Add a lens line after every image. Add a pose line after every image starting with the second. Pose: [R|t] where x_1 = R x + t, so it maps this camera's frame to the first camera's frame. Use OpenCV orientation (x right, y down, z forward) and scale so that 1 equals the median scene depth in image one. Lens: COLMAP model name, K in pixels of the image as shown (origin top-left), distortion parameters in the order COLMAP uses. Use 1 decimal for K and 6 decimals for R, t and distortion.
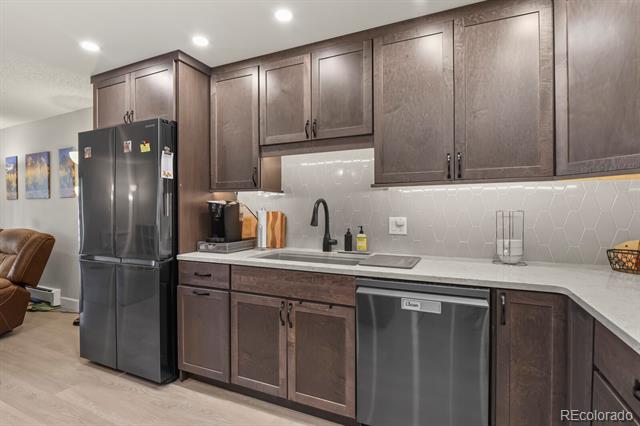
lens RADIAL K [[310.2, 0, 321.5], [0, 310.2, 211.7], [0, 0, 1]] dist [-0.004963, -0.006291]
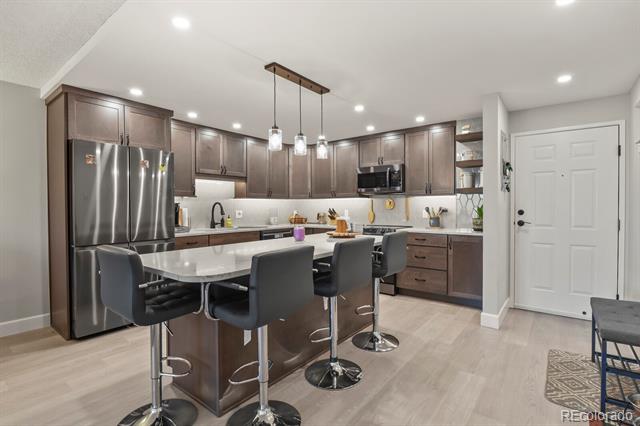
lens RADIAL K [[310.2, 0, 324.2], [0, 310.2, 211.0], [0, 0, 1]] dist [-0.004963, -0.006291]
pose [[0.228462, -0.009490, 0.973507, -2.113353], [0.010812, 0.999916, 0.007210, 0.011773], [-0.973493, 0.008879, 0.228545, -0.180987]]
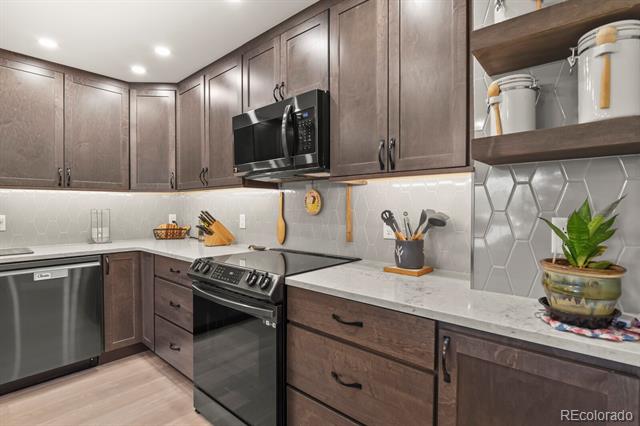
lens RADIAL K [[310.2, 0, 323.8], [0, 310.2, 210.9], [0, 0, 1]] dist [-0.004963, -0.006291]
pose [[0.273921, -0.006929, 0.961727, -0.527288], [0.005414, 0.999969, 0.005663, 0.002572], [-0.961737, 0.003655, 0.273950, -0.458145]]
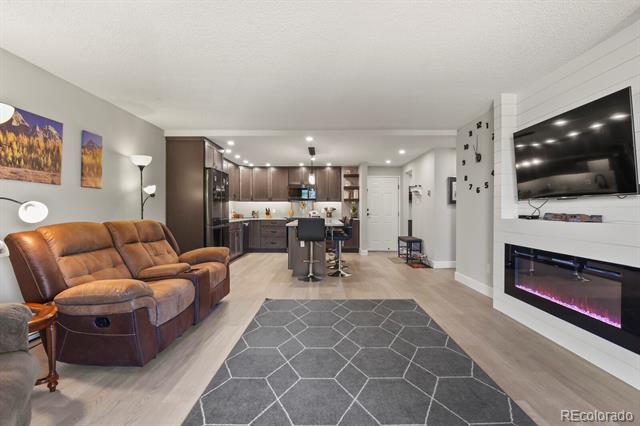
lens RADIAL K [[310.2, 0, 322.9], [0, 310.2, 210.6], [0, 0, 1]] dist [-0.004963, -0.006291]
pose [[-0.410622, 0.001994, 0.911804, -3.802333], [0.007258, 0.999973, 0.001081, 0.047954], [-0.911777, 0.007062, -0.410625, 1.497314]]
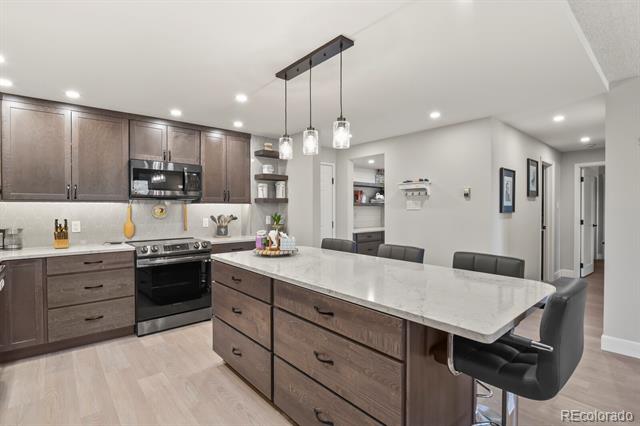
lens RADIAL K [[310.2, 0, 316.3], [0, 310.2, 210.8], [0, 0, 1]] dist [-0.004963, -0.006291]
pose [[-0.903467, 0.000789, 0.428656, -1.249317], [0.006911, 0.999895, 0.012725, -0.046267], [-0.428601, 0.014459, -0.903378, 1.255697]]
